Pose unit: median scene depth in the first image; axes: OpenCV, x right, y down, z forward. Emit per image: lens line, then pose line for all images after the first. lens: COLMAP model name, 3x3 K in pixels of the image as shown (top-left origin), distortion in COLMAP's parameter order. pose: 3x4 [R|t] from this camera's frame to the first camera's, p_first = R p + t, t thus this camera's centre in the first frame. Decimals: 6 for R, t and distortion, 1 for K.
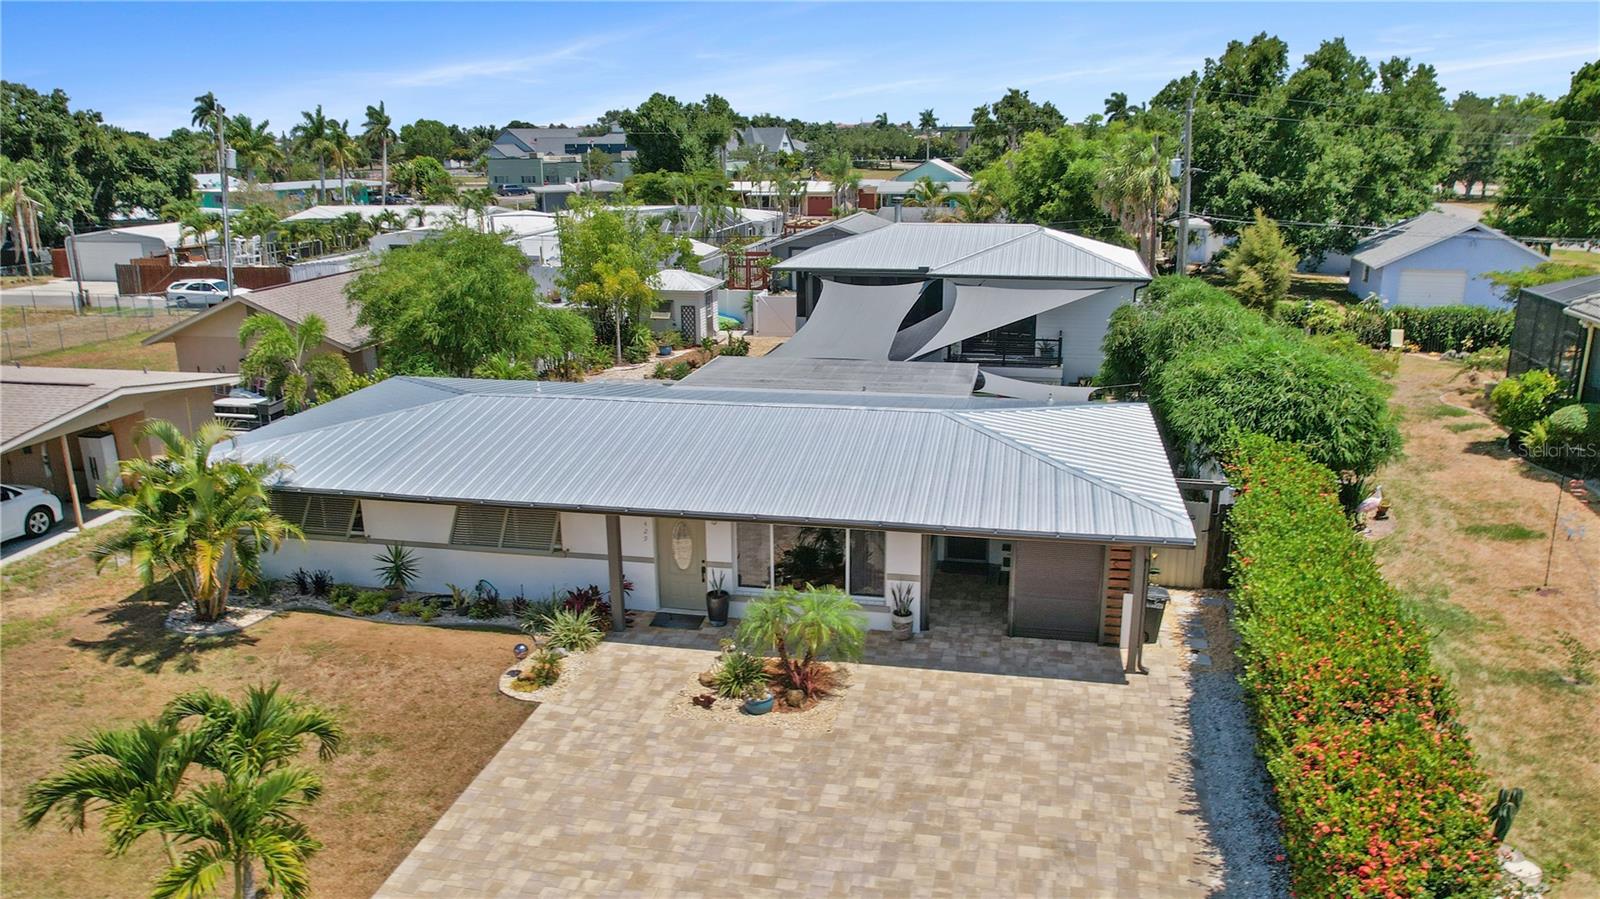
lens RADIAL K [[1096.3, 0, 829.7], [0, 1096.3, 450.1], [0, 0, 1]] dist [-0.010643, -0.001982]
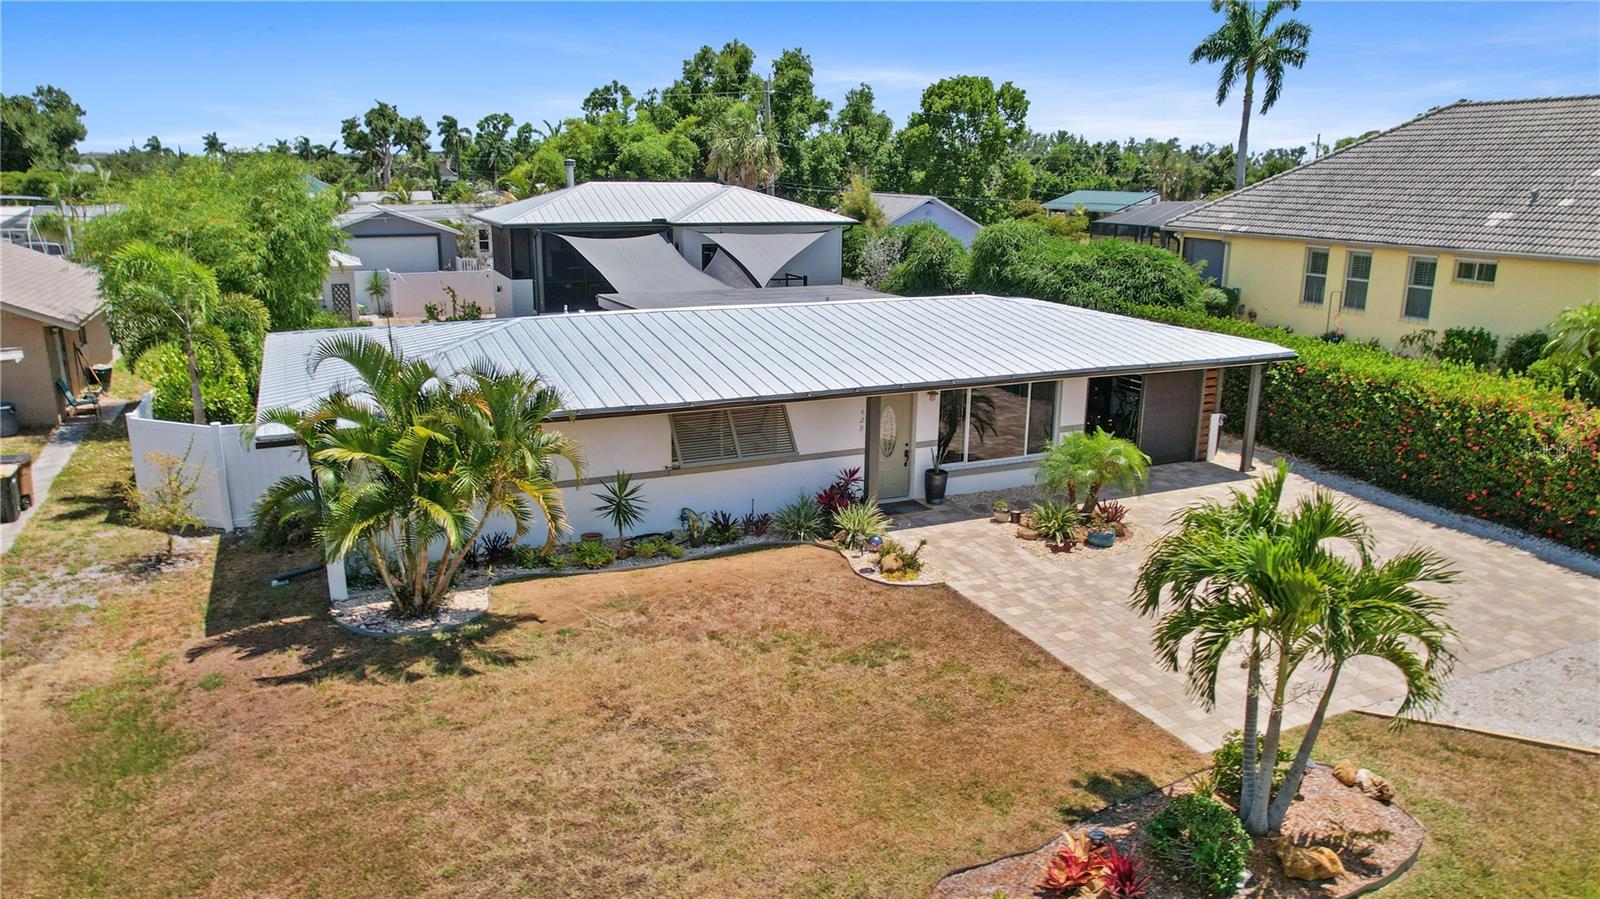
lens RADIAL K [[1038.6, 0, 800.0], [0, 1038.6, 449.5], [0, 0, 1]] dist [-0.007695, -0.000981]
pose [[0.816523, -0.140906, 0.559853, -0.745132], [0.150312, 0.988199, 0.029488, 0.068795], [-0.557401, 0.060075, 0.828067, 0.305251]]
